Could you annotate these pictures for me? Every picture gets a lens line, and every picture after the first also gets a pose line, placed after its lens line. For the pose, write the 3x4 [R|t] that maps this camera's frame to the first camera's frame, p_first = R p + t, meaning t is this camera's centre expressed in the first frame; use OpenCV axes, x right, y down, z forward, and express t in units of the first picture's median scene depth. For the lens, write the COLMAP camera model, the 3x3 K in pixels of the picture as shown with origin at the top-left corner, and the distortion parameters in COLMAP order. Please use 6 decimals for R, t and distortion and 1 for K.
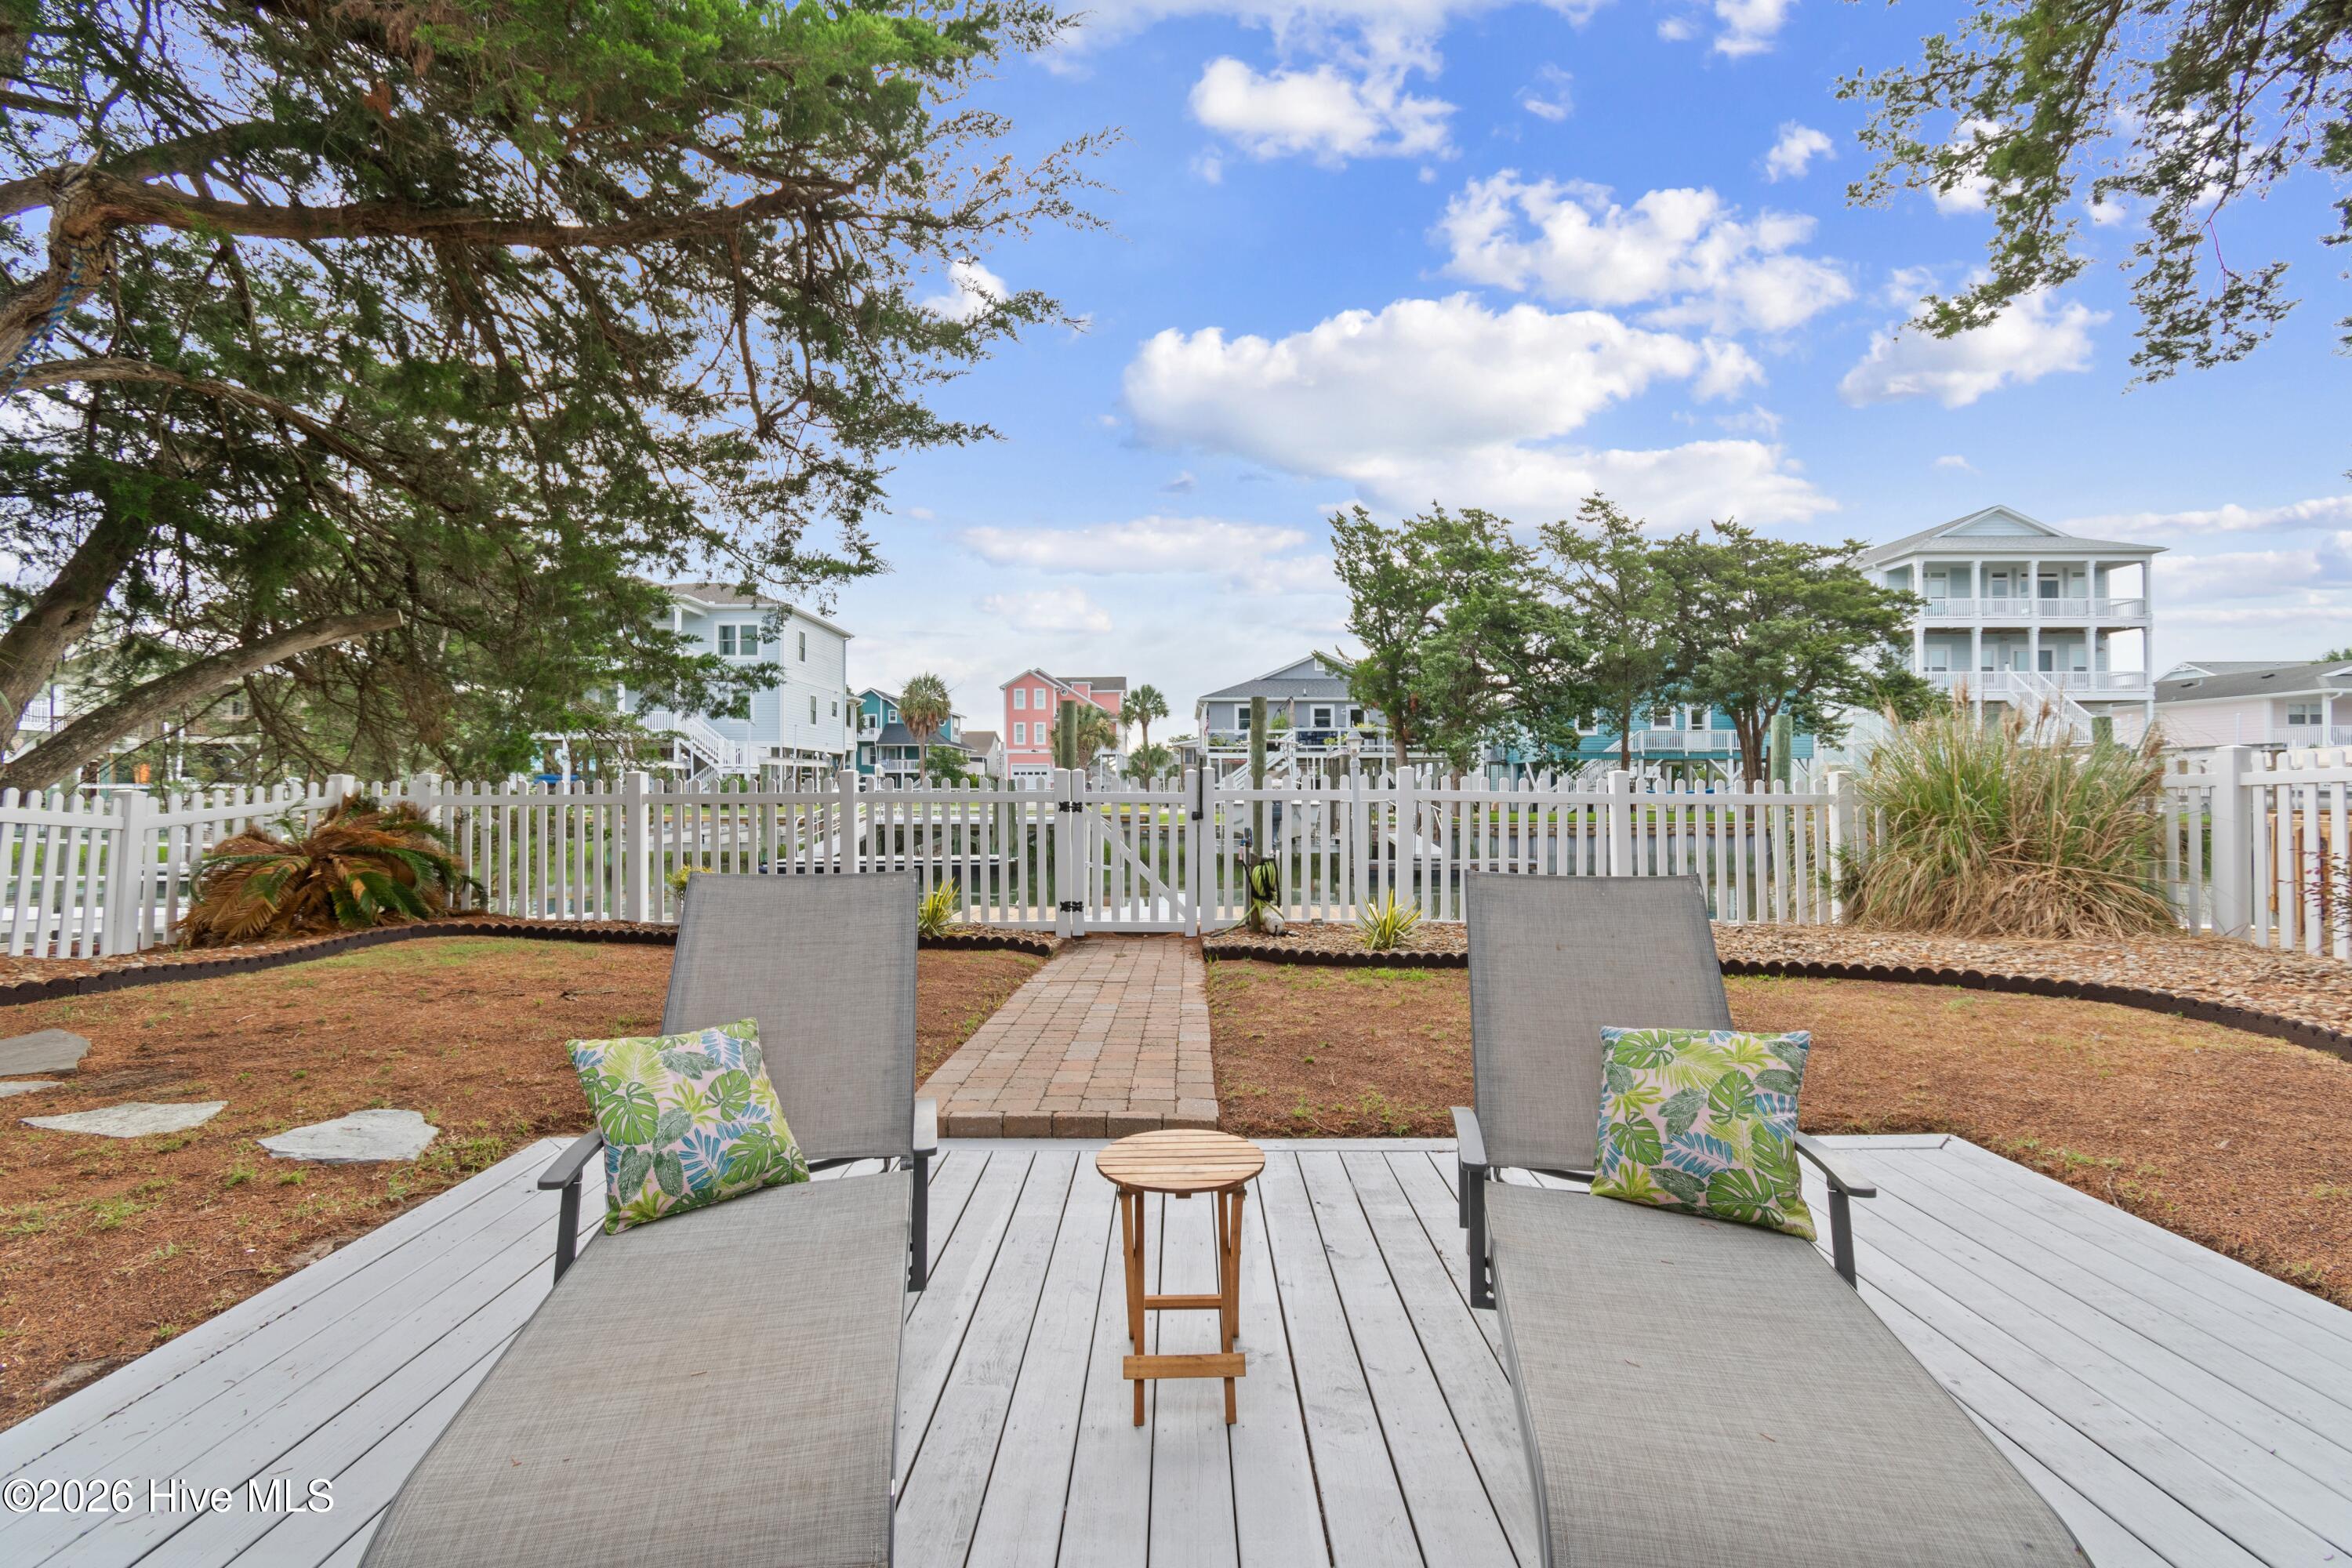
lens RADIAL K [[1034.1, 0, 1181.2], [0, 1034.1, 778.2], [0, 0, 1]] dist [0.003871, -0.002684]
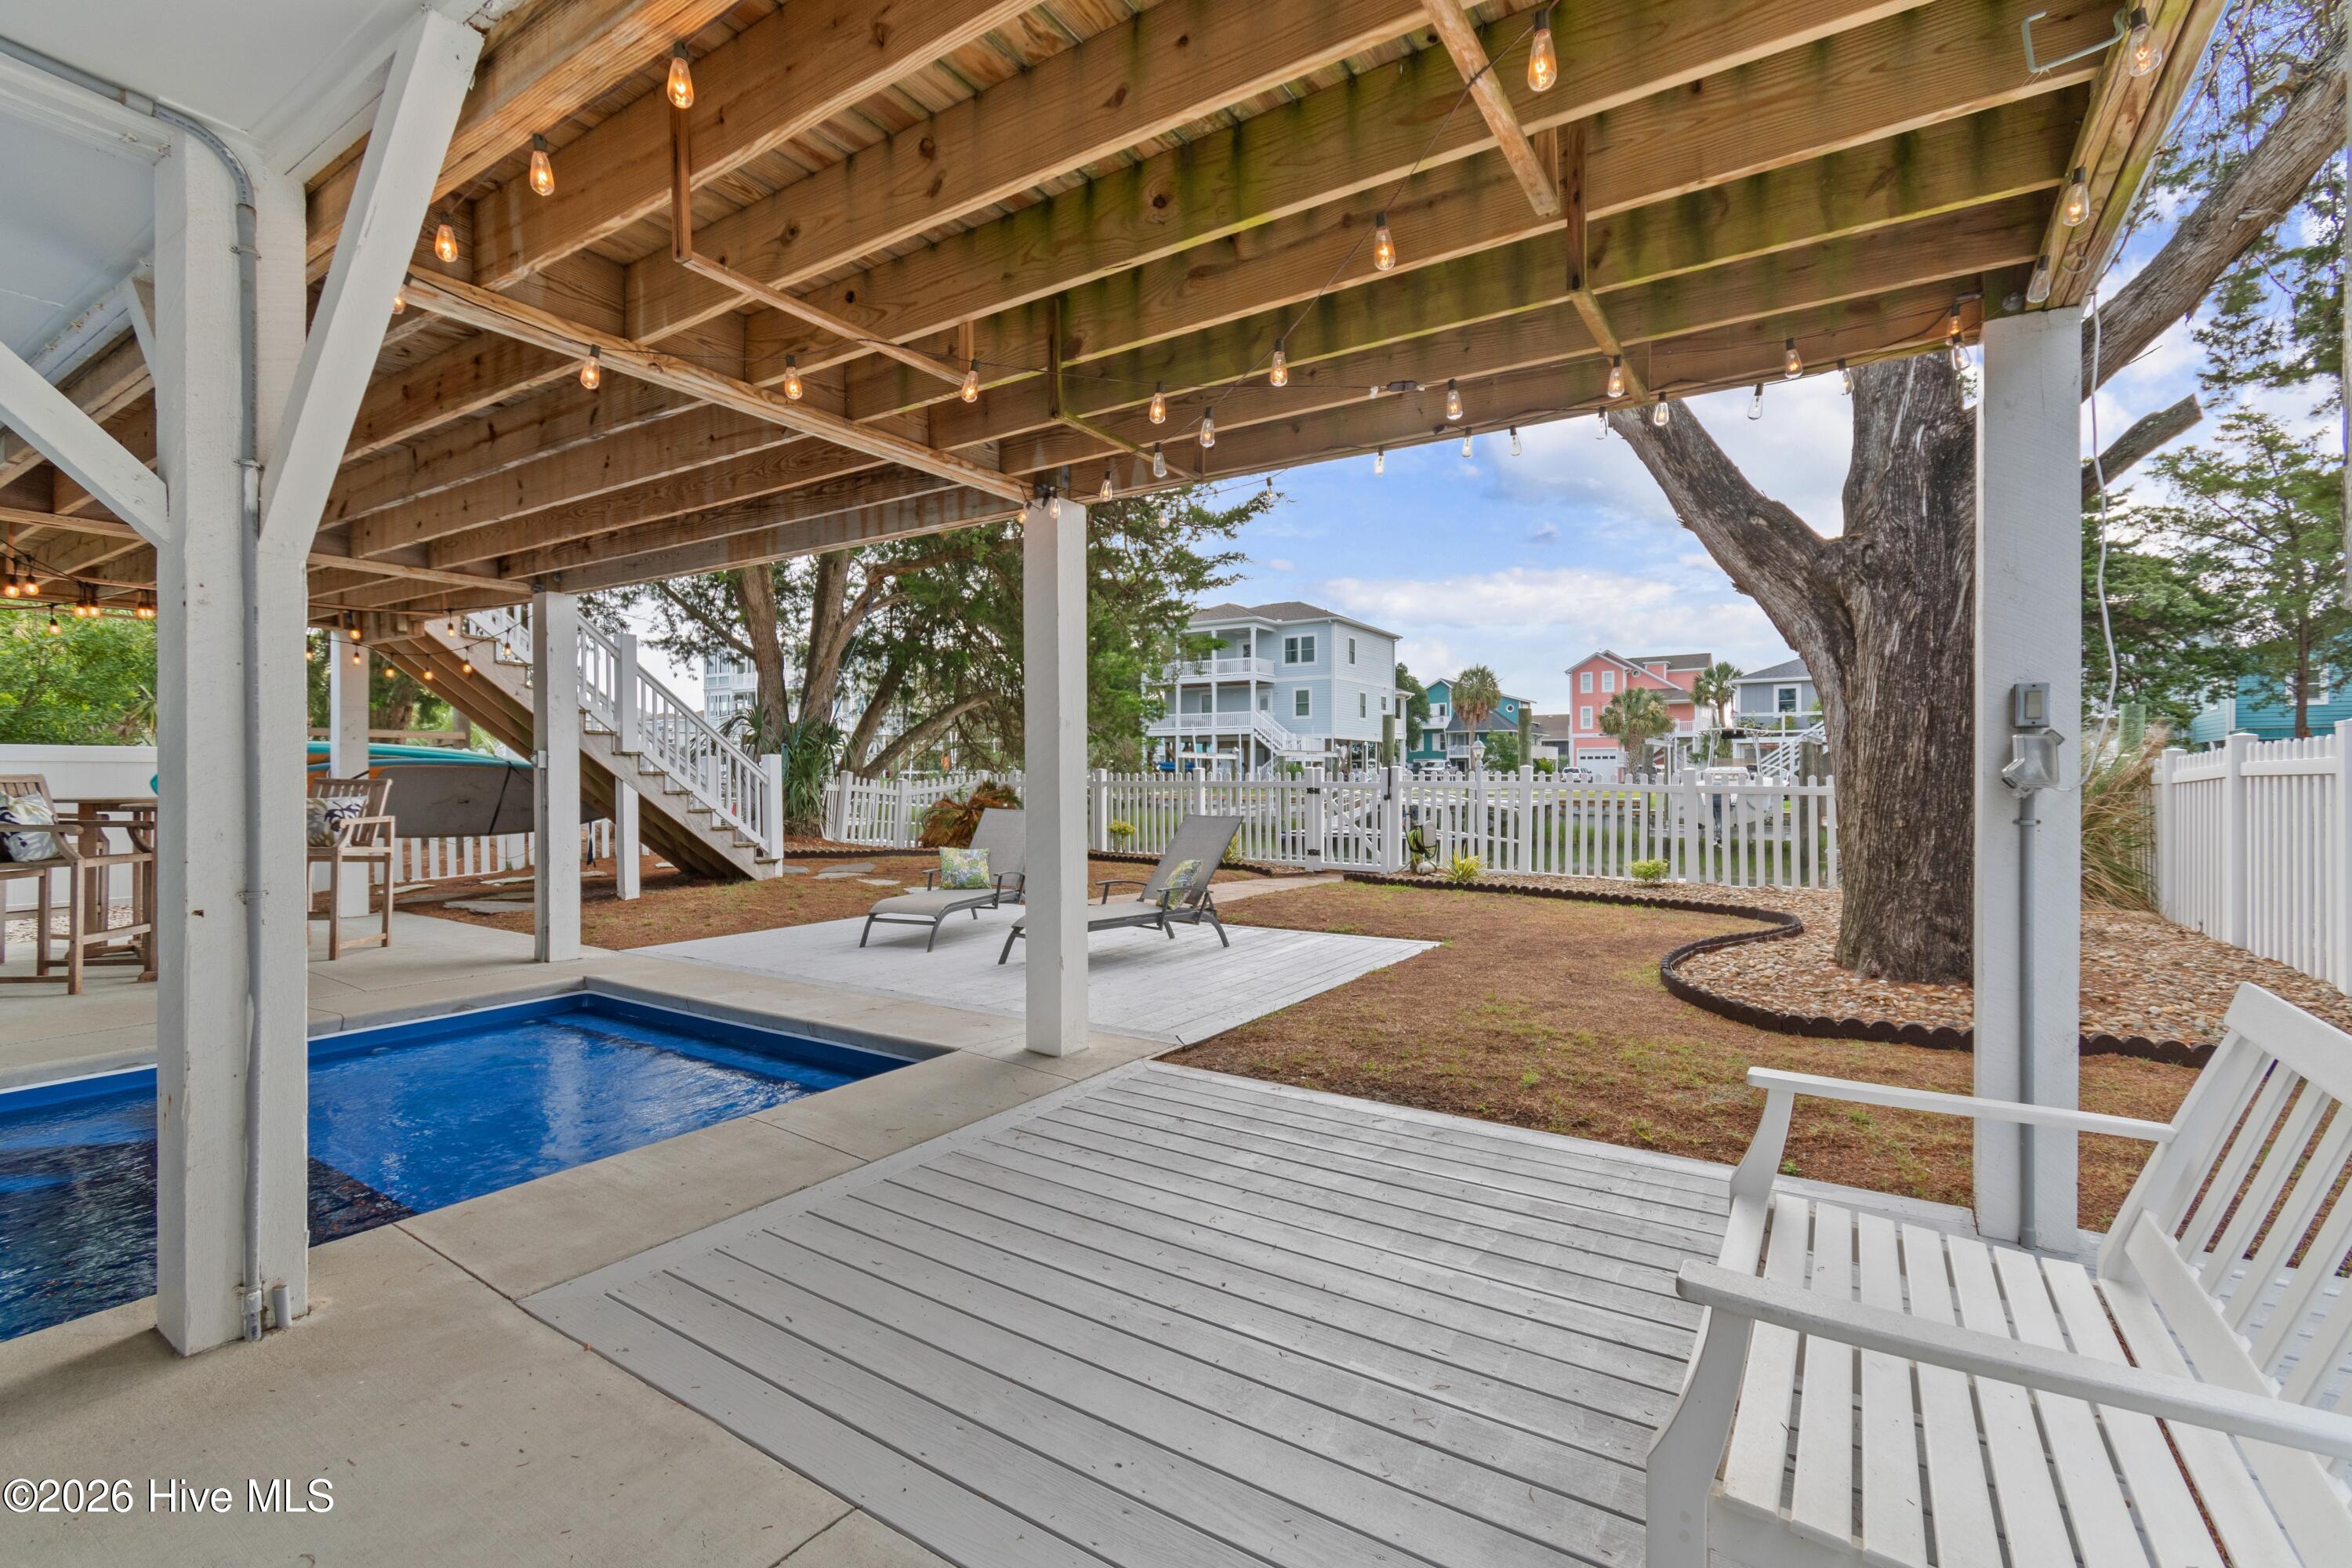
lens RADIAL K [[1034.1, 0, 1174.9], [0, 1034.1, 779.2], [0, 0, 1]] dist [0.003871, -0.002684]
pose [[0.835611, 0.005556, -0.549293, 0.152247], [0.004119, 0.999857, 0.016381, -0.004507], [0.549306, -0.015951, 0.835469, -0.118289]]
